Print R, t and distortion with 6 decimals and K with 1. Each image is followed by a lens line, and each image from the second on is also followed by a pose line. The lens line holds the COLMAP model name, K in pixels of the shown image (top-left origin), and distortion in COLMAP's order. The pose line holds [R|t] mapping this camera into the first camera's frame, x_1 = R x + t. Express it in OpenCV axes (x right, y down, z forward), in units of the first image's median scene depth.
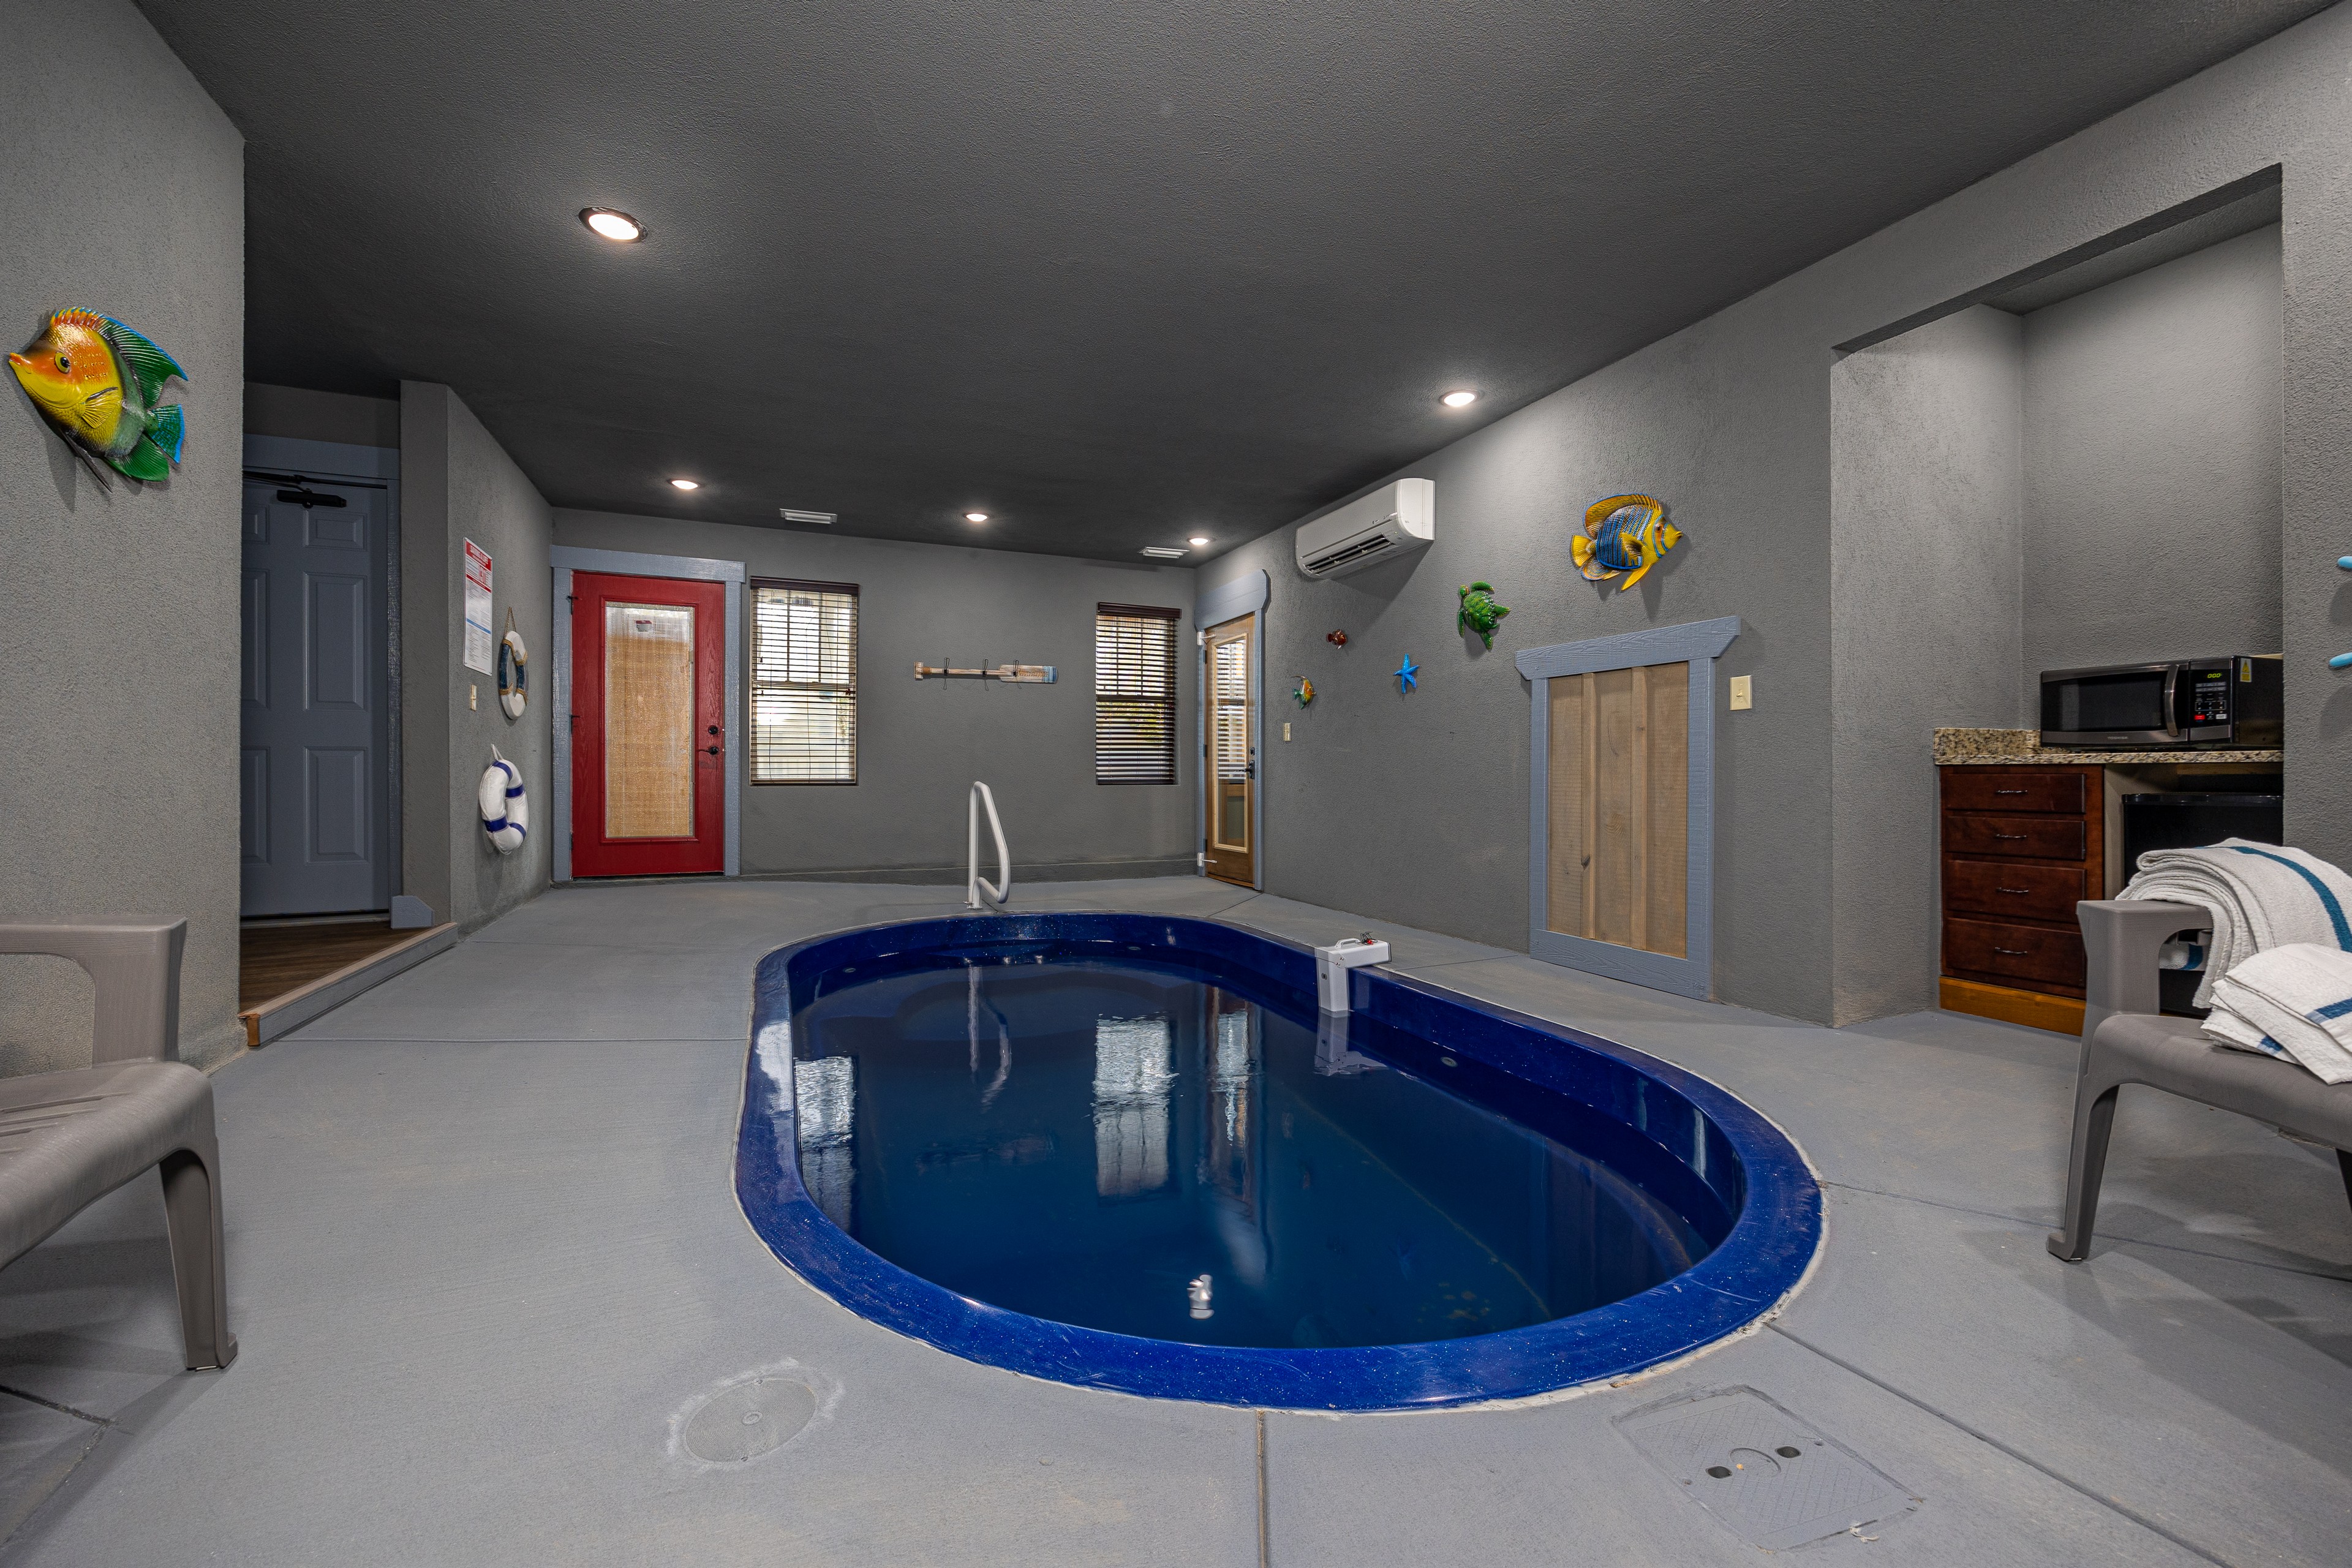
lens RADIAL K [[939.3, 0, 1177.3], [0, 939.3, 781.1], [0, 0, 1]] dist [-0.000564, -0.002425]
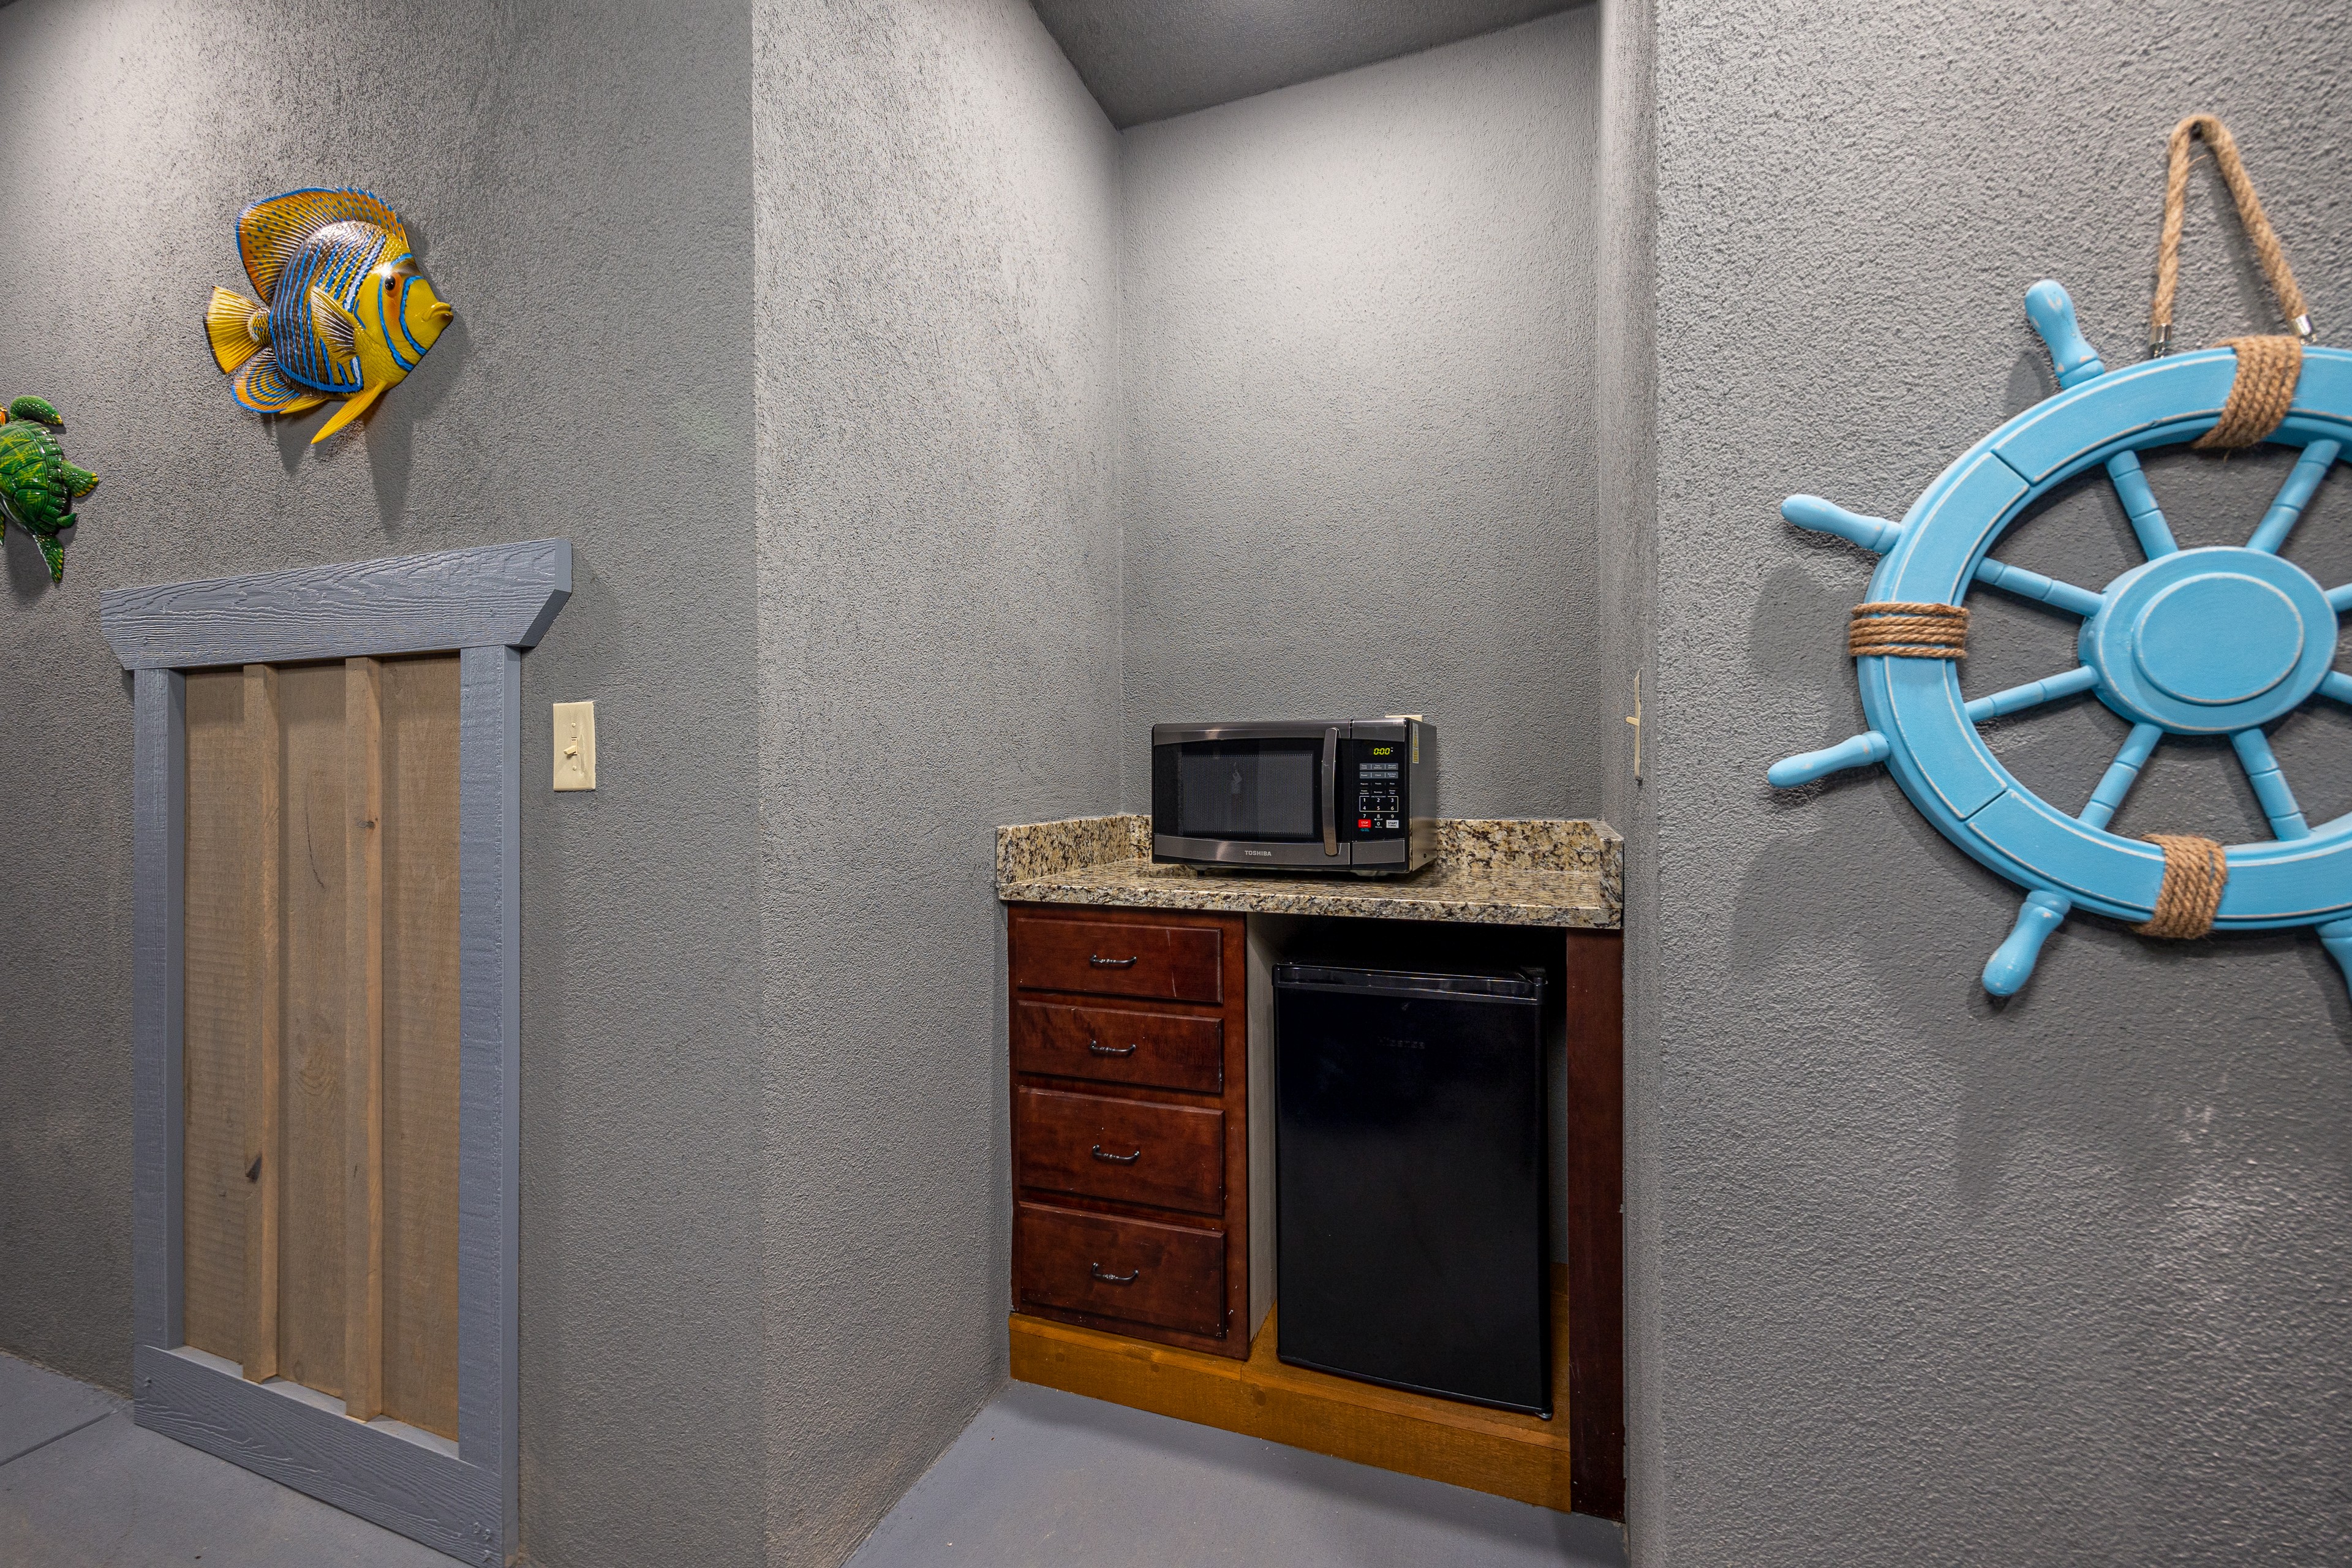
lens RADIAL K [[970.1, 0, 1176.0], [0, 970.1, 784.0], [0, 0, 1]] dist [0.002308, 0.000145]
pose [[0.694592, -0.007383, 0.719366, 0.502479], [0.006886, 0.999970, 0.003613, -0.080617], [-0.719371, 0.002444, 0.694622, 0.572668]]
